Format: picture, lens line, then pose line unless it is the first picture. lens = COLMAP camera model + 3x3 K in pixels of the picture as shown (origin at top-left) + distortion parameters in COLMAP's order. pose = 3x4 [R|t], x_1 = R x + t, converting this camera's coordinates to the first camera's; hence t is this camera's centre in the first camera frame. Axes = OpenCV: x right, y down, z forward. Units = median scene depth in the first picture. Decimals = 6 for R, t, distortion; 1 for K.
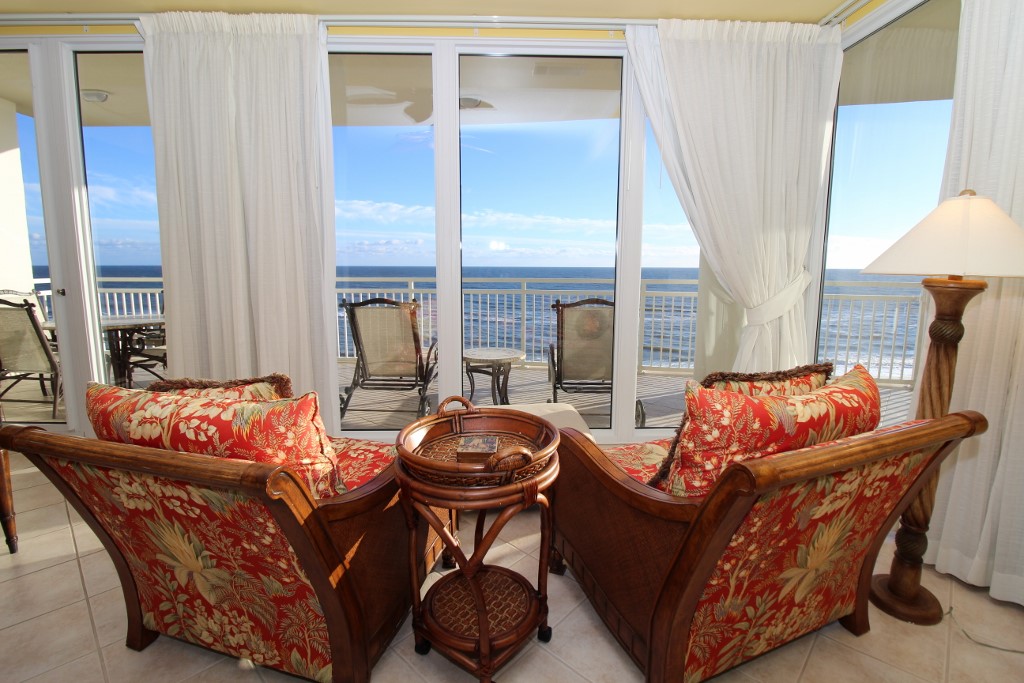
lens RADIAL K [[473.7, 0, 513.4], [0, 473.7, 329.8], [0, 0, 1]] dist [-0.002195, -0.011879]
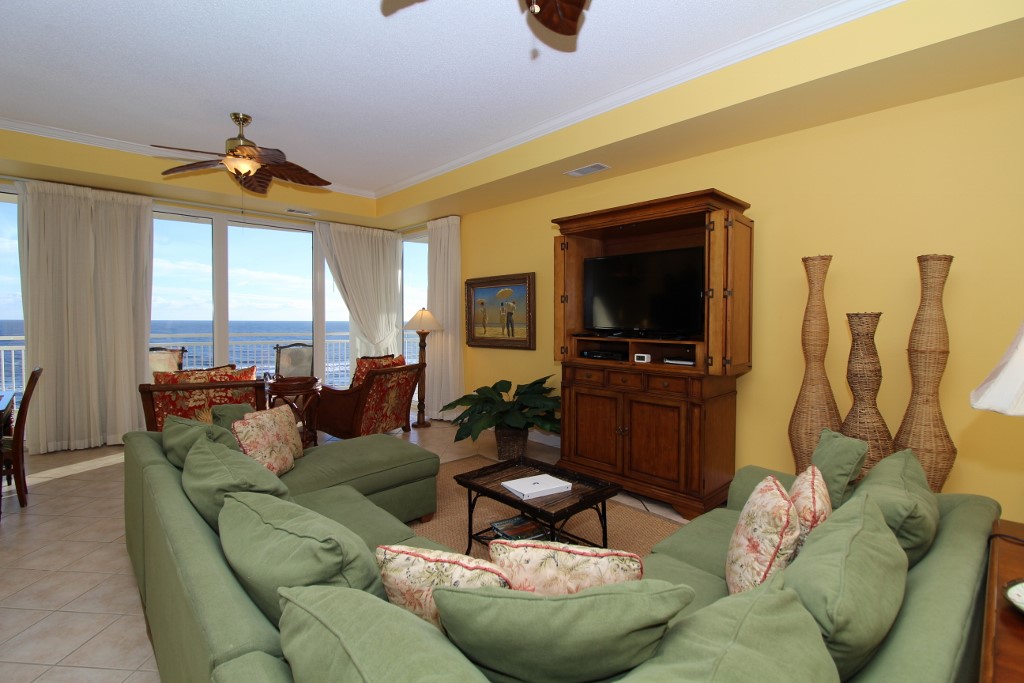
lens RADIAL K [[473.7, 0, 516.0], [0, 473.7, 333.5], [0, 0, 1]] dist [-0.002195, -0.011879]
pose [[0.744400, -0.017626, 0.667502, -1.031766], [0.085951, 0.993865, -0.069608, 0.239783], [-0.662179, 0.109189, 0.741348, -2.286750]]
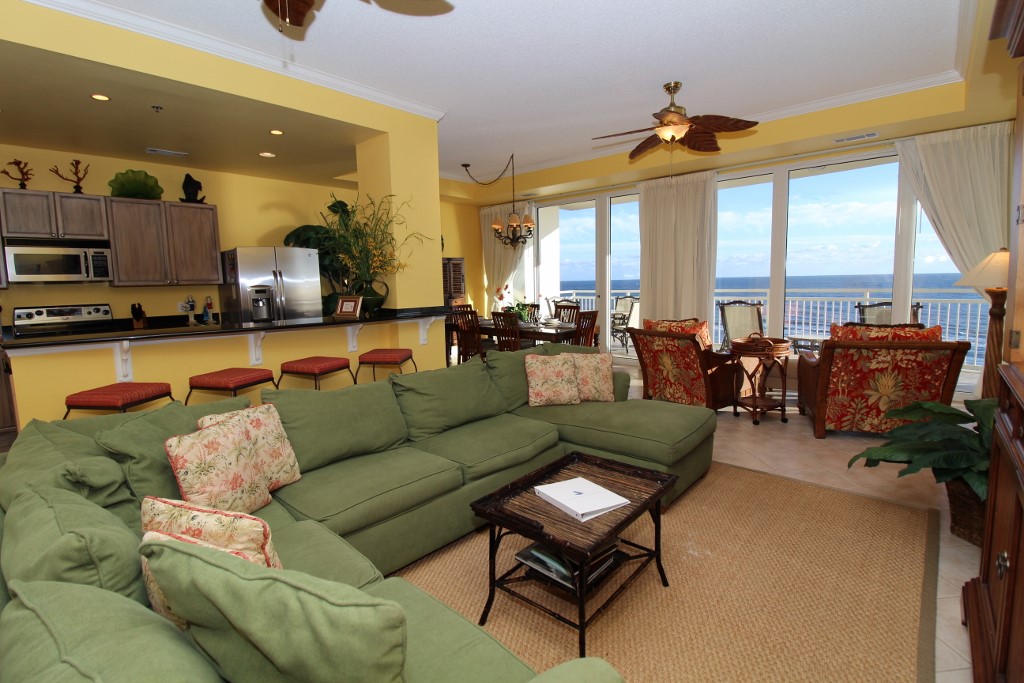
lens RADIAL K [[473.7, 0, 510.2], [0, 473.7, 333.3], [0, 0, 1]] dist [-0.002195, -0.011879]
pose [[0.722007, 0.054617, -0.689727, 0.787243], [-0.067209, 0.997701, 0.008650, 0.231646], [0.688614, 0.040111, 0.724018, -2.098089]]
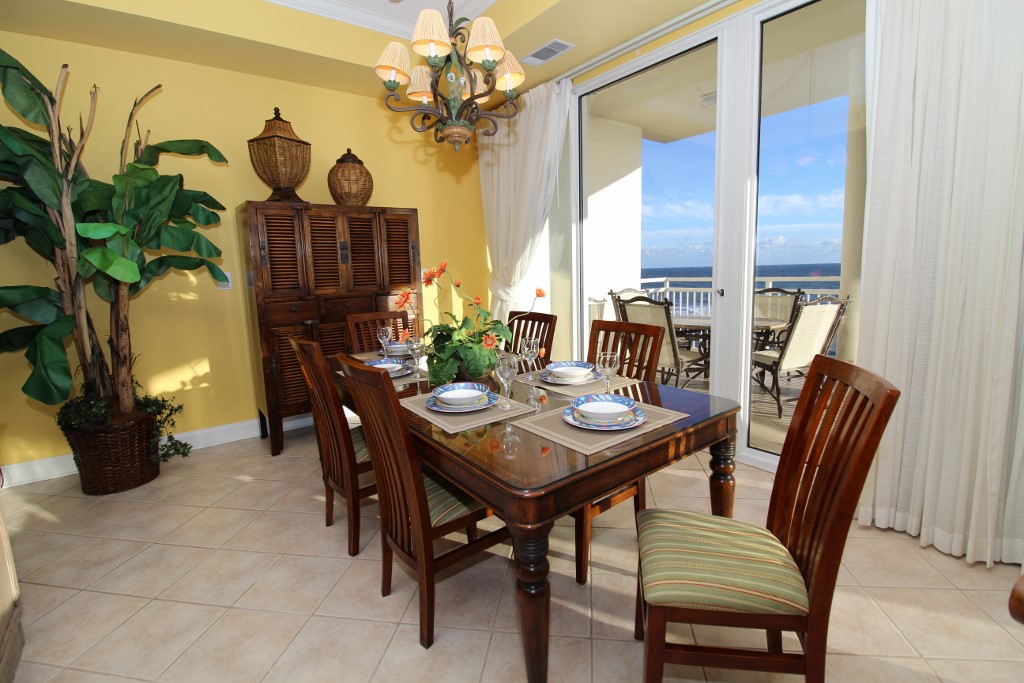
lens RADIAL K [[473.7, 0, 513.9], [0, 473.7, 334.0], [0, 0, 1]] dist [-0.002195, -0.011879]
pose [[0.575169, 0.087358, -0.813357, -0.808136], [-0.080495, 0.995500, 0.049998, -0.023227], [0.814065, 0.036713, 0.579613, 0.196156]]
